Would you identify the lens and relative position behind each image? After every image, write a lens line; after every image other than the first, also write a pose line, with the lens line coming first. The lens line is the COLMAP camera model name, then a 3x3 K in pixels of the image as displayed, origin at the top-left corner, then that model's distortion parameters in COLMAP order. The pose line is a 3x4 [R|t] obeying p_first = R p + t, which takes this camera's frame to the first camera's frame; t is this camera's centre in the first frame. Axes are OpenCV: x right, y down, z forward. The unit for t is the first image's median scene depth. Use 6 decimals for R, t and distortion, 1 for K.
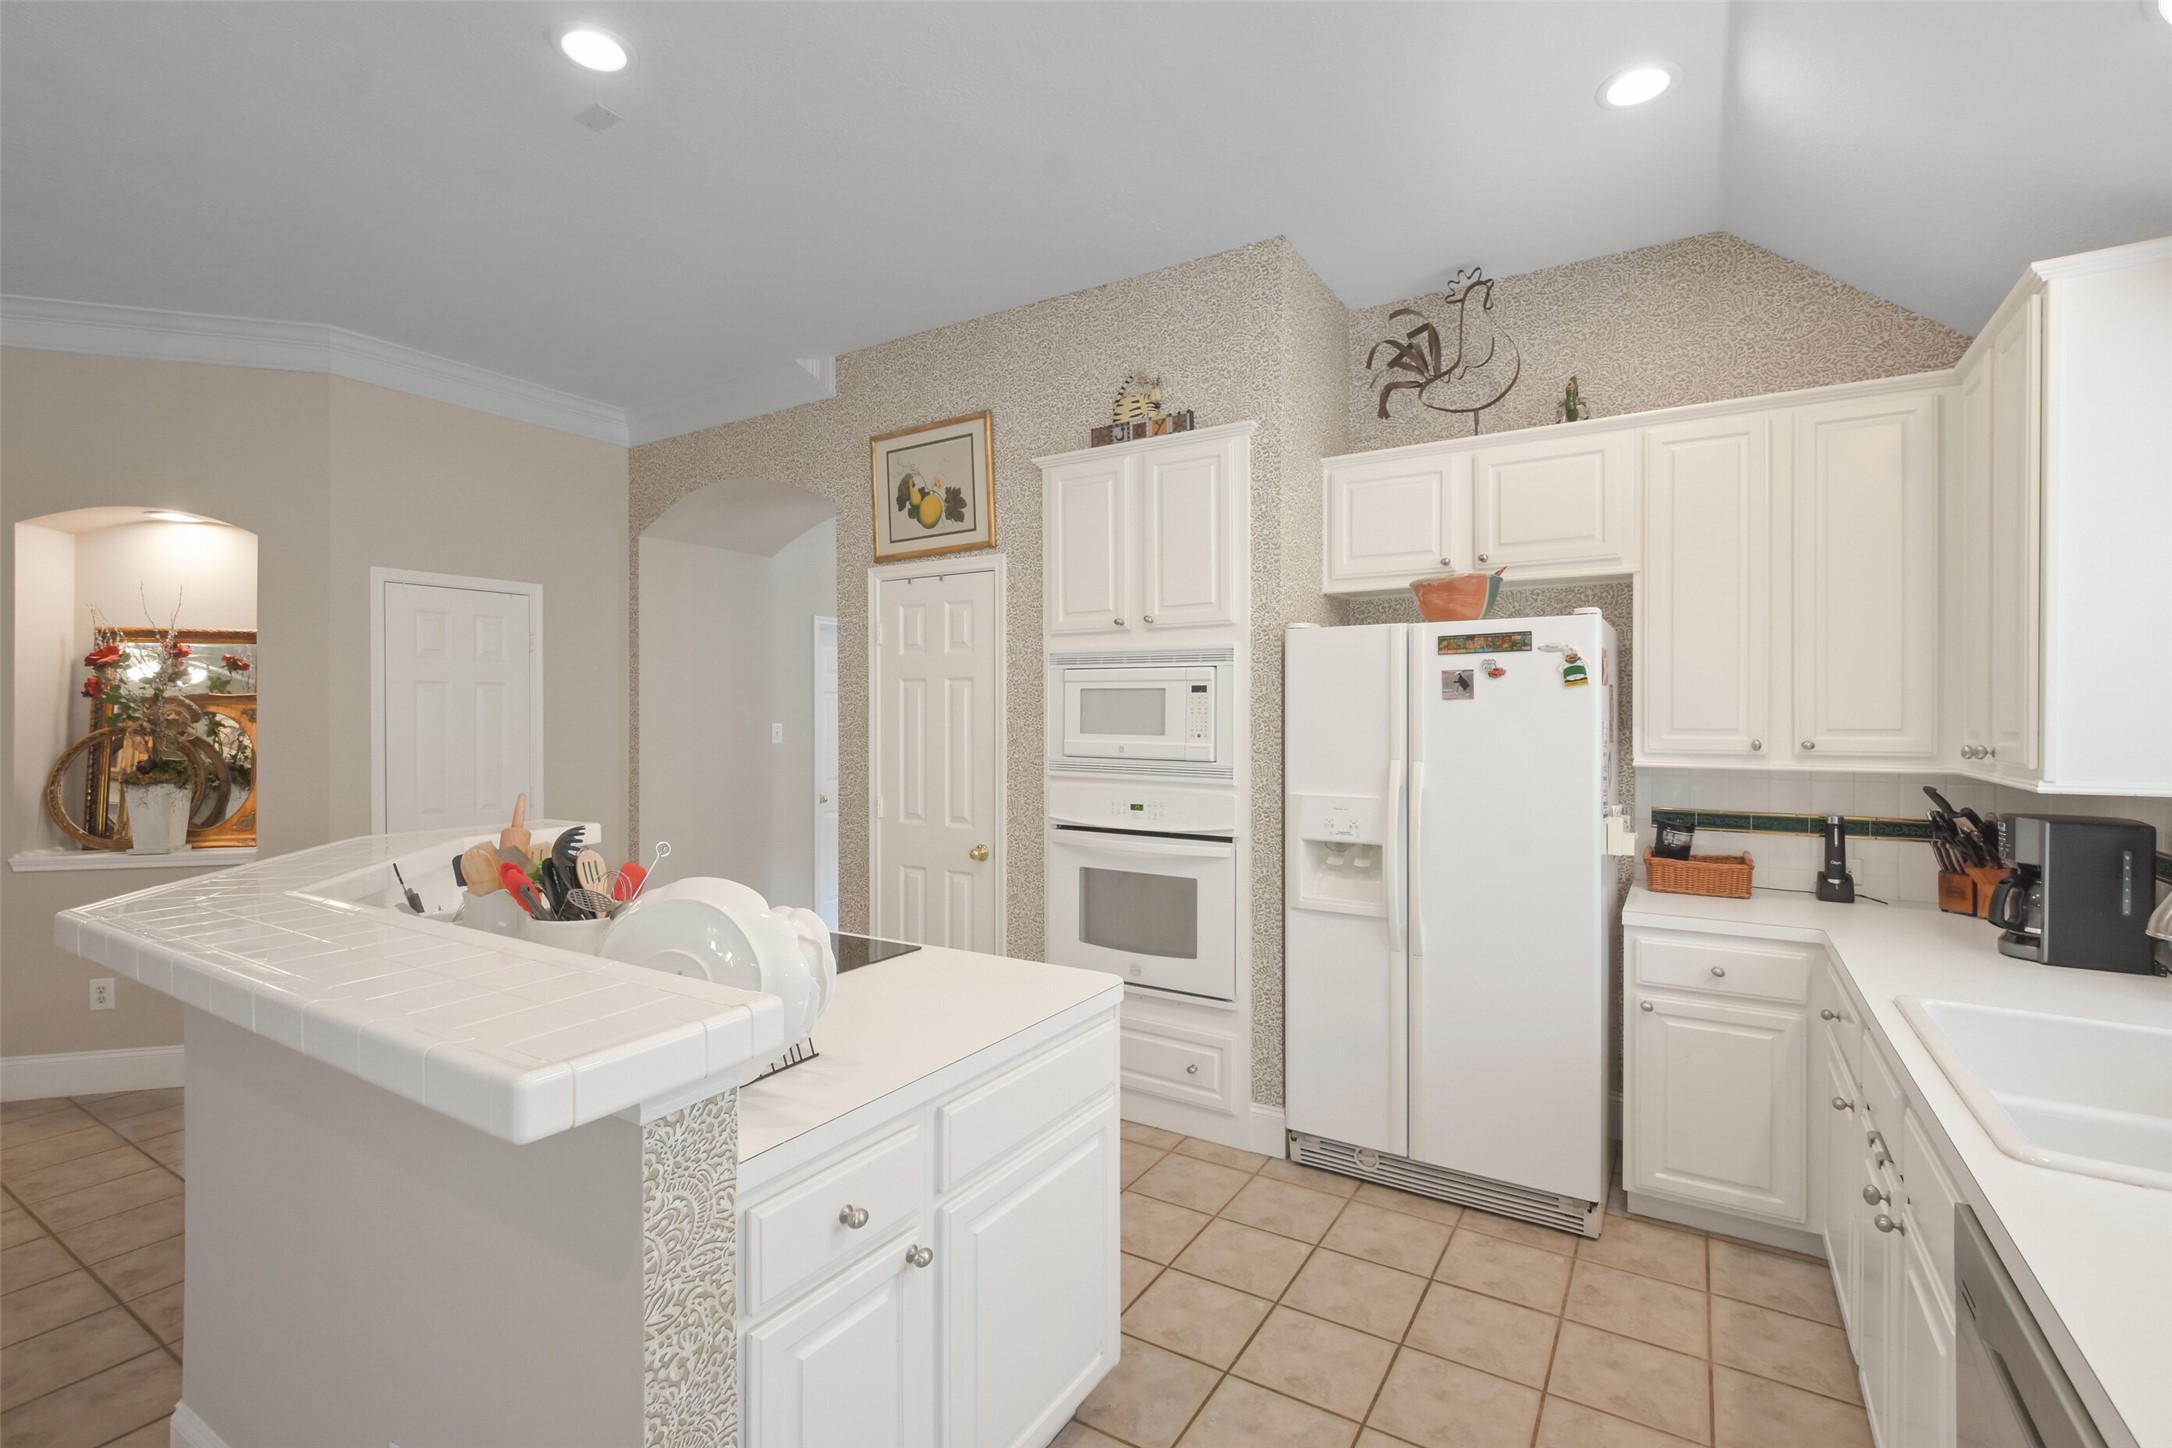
lens RADIAL K [[969.7, 0, 1085.3], [0, 969.7, 720.3], [0, 0, 1]] dist [-0.001581, 0.002409]
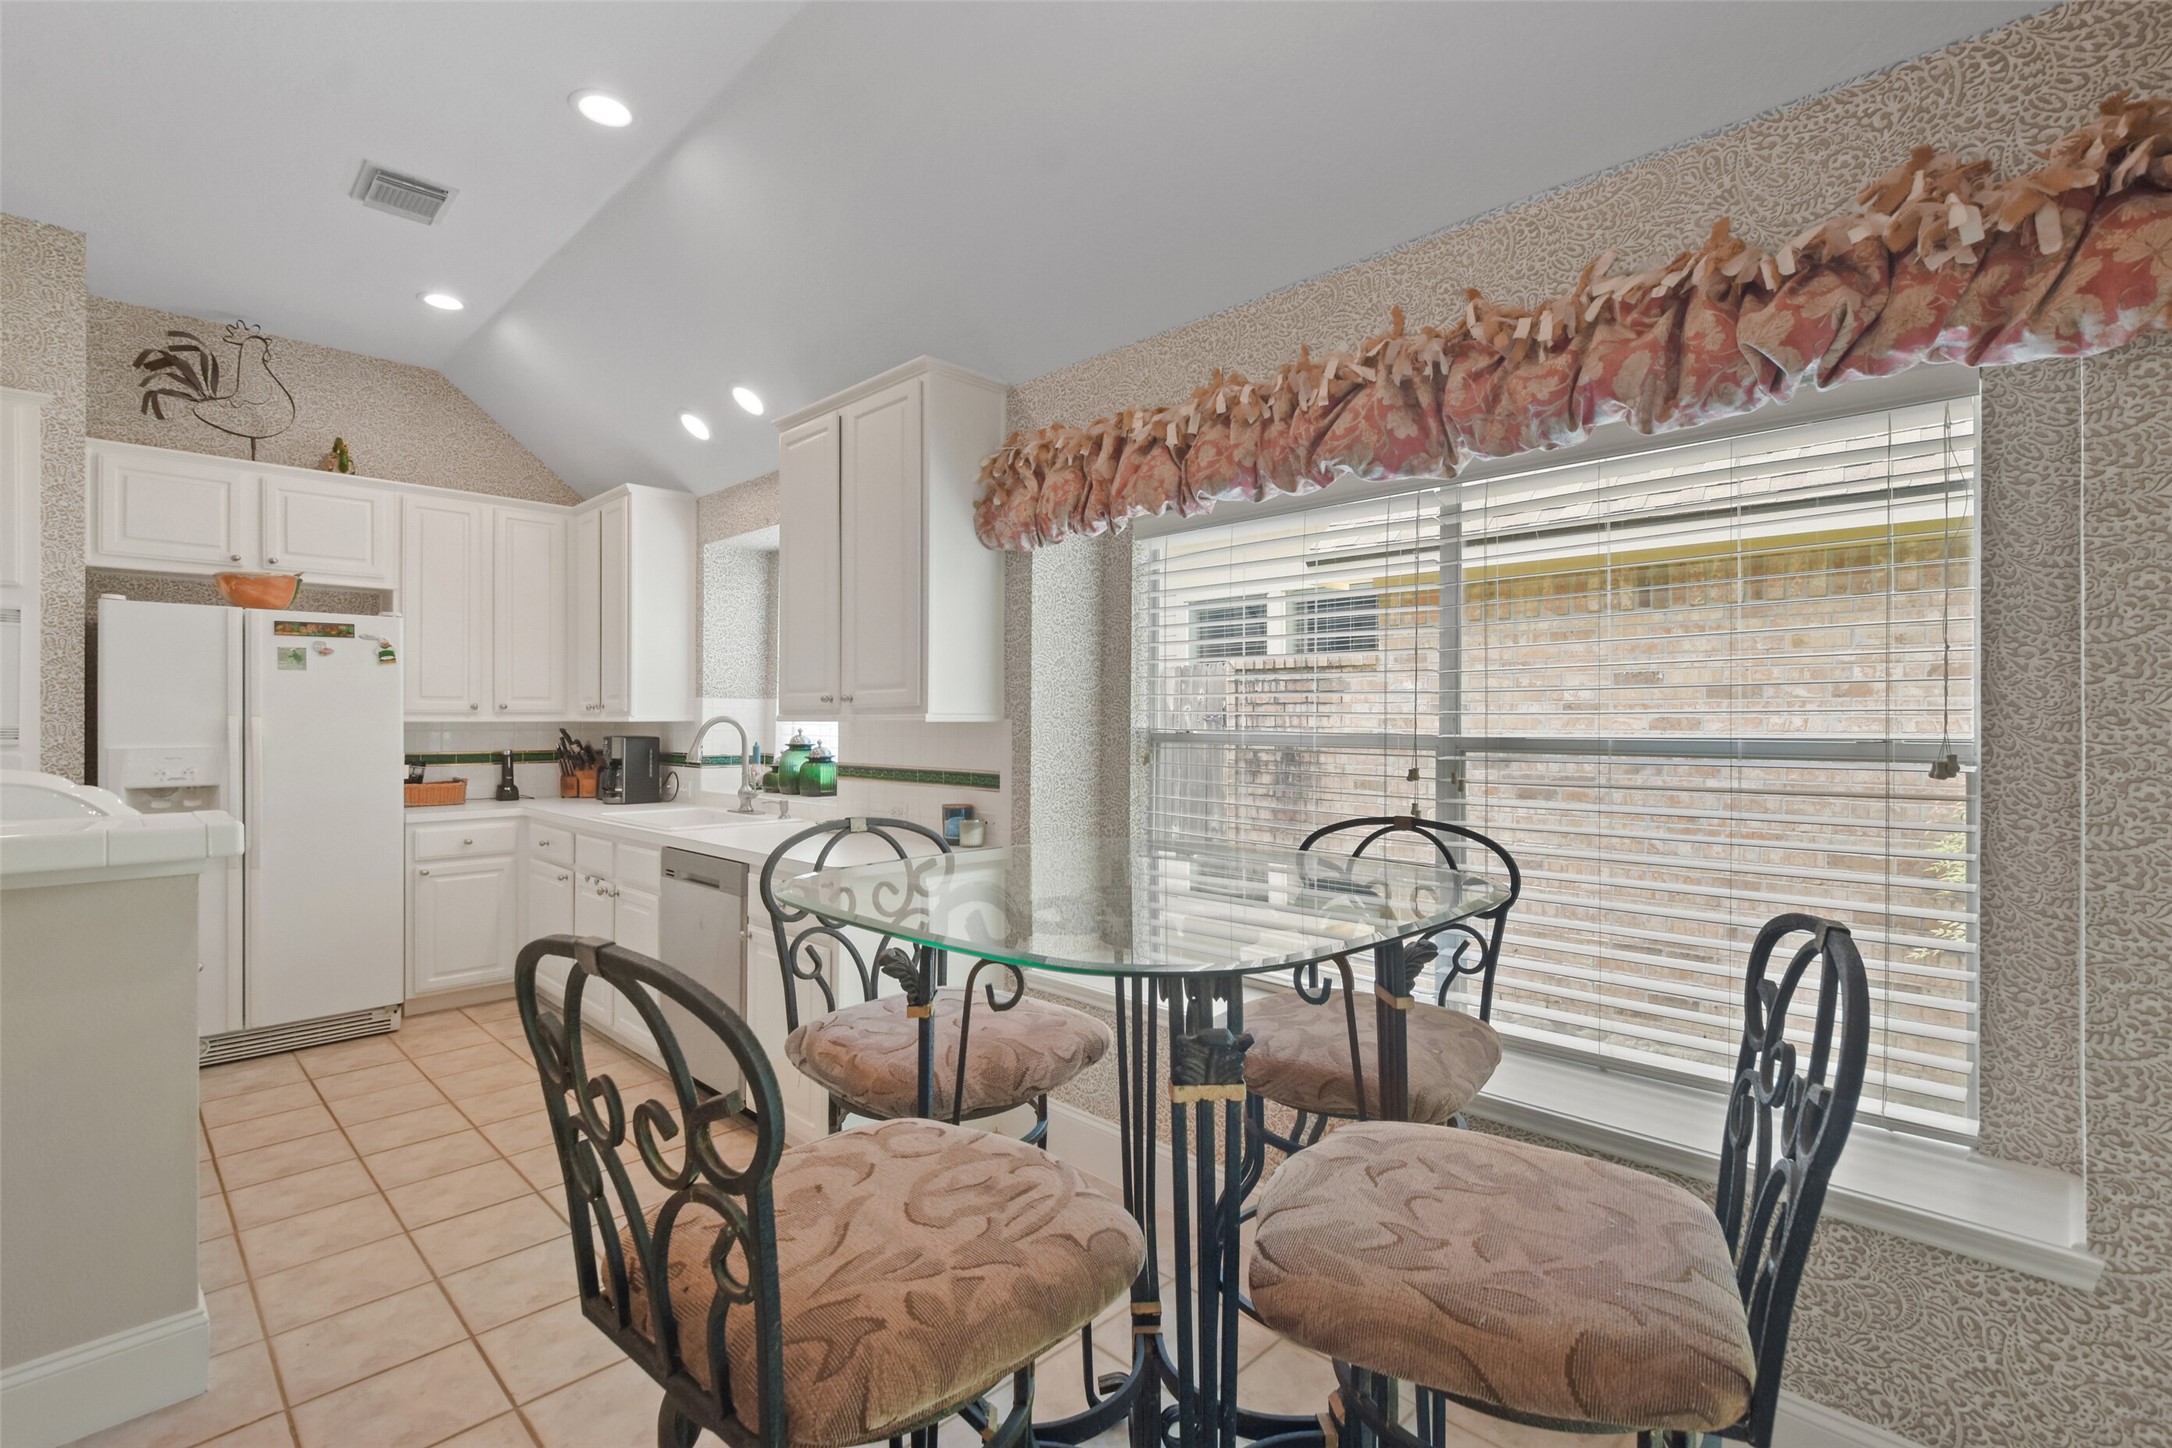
lens RADIAL K [[969.7, 0, 1084.3], [0, 969.7, 712.3], [0, 0, 1]] dist [-0.001581, 0.002409]
pose [[0.212136, 0.006935, 0.977216, -0.592205], [0.004579, 0.999957, -0.008090, 0.045639], [-0.977229, 0.006191, 0.212095, -0.301439]]
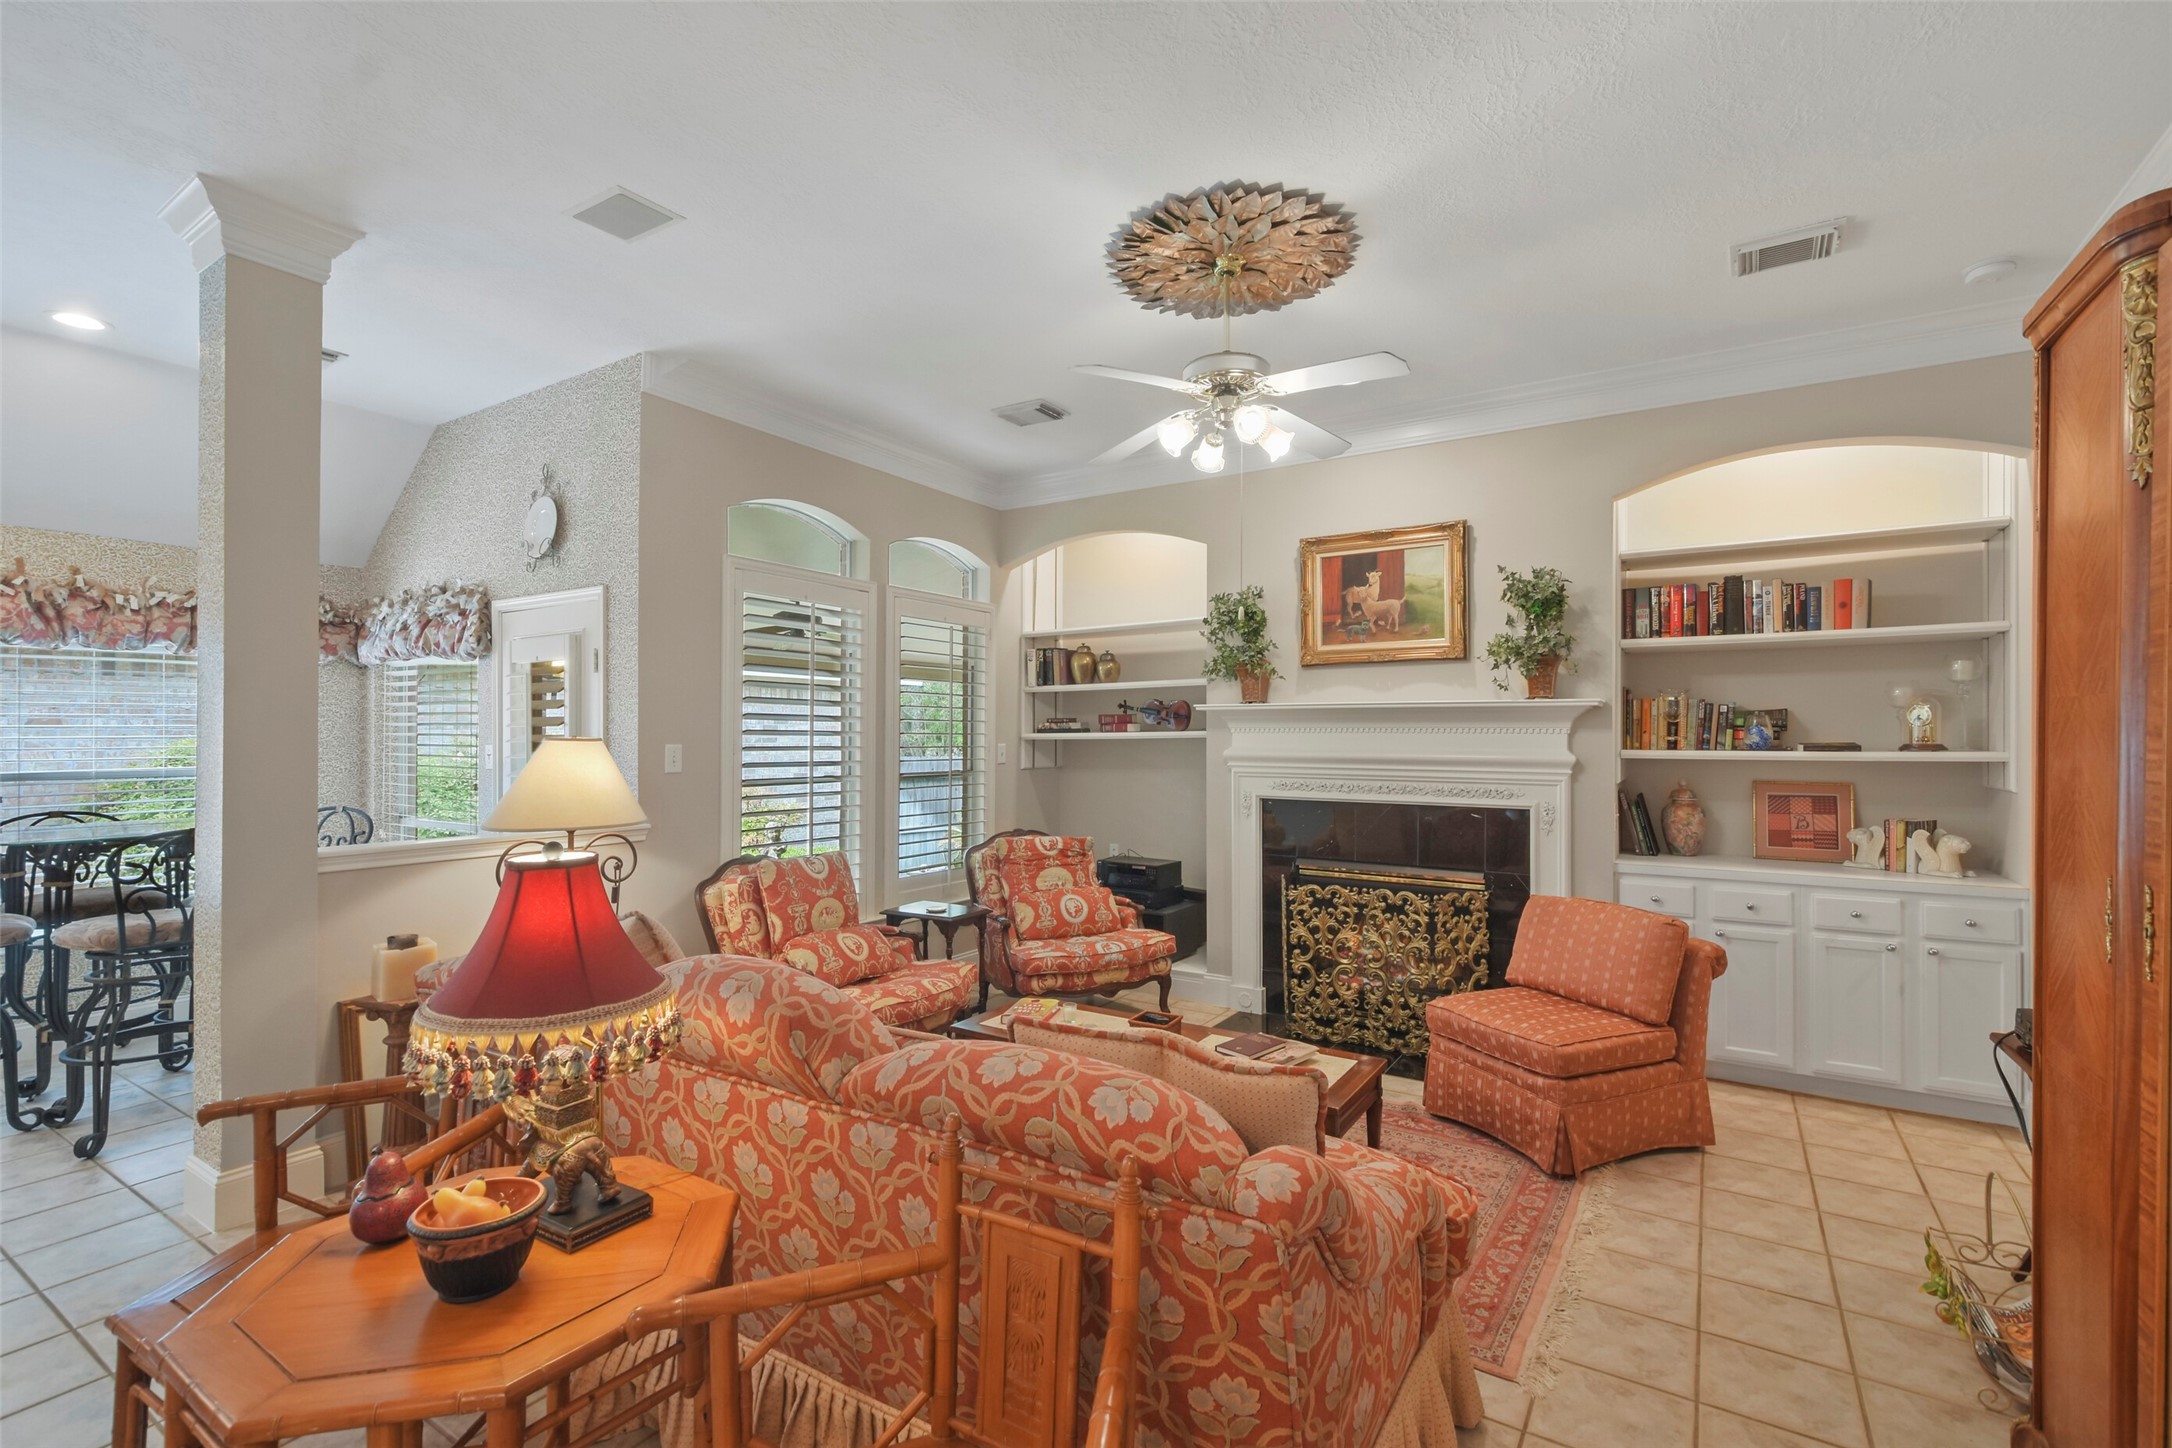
lens RADIAL K [[969.7, 0, 1093.3], [0, 969.7, 732.0], [0, 0, 1]] dist [-0.001581, 0.002409]
pose [[-0.999989, -0.000534, 0.004625, -1.355602], [-0.000518, 0.999994, 0.003421, -0.005516], [-0.004627, 0.003418, -0.999983, 0.932508]]
